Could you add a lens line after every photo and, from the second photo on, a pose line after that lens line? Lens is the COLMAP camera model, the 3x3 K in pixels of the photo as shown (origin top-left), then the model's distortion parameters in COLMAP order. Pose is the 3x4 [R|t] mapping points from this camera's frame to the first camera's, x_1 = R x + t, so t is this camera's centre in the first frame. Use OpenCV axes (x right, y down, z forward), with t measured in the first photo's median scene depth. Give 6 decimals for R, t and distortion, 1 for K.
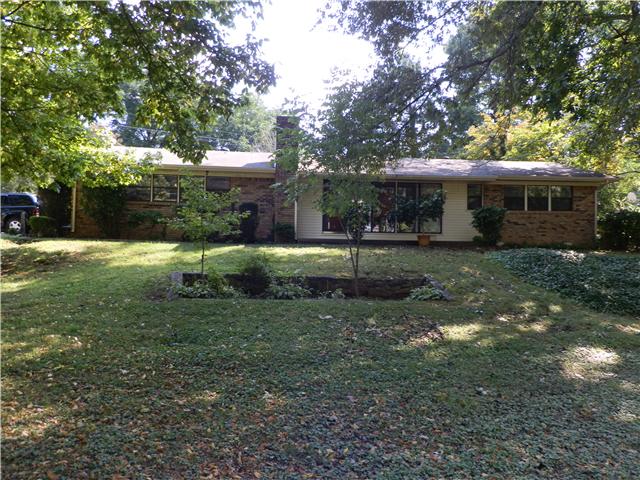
lens RADIAL K [[547.7, 0, 320.0], [0, 547.7, 240.0], [0, 0, 1]] dist [-0.005781, 0.000294]
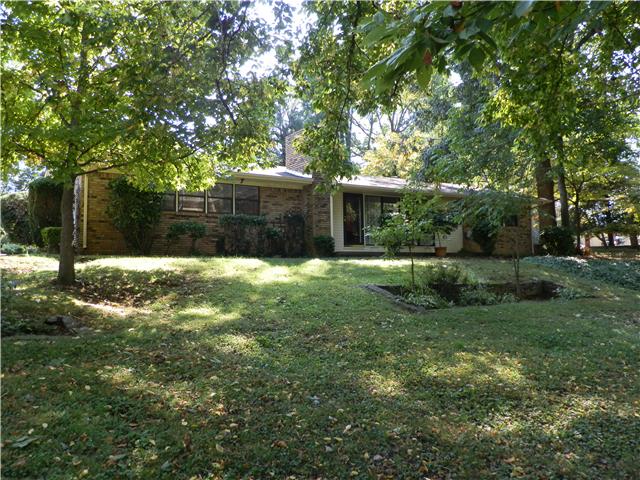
lens RADIAL K [[547.7, 0, 320.0], [0, 547.7, 240.0], [0, 0, 1]] dist [-0.005781, 0.000294]
pose [[0.891870, -0.003172, 0.452280, -0.562248], [0.021369, 0.999154, -0.035131, 0.010608], [-0.451786, 0.040997, 0.891184, 0.157765]]
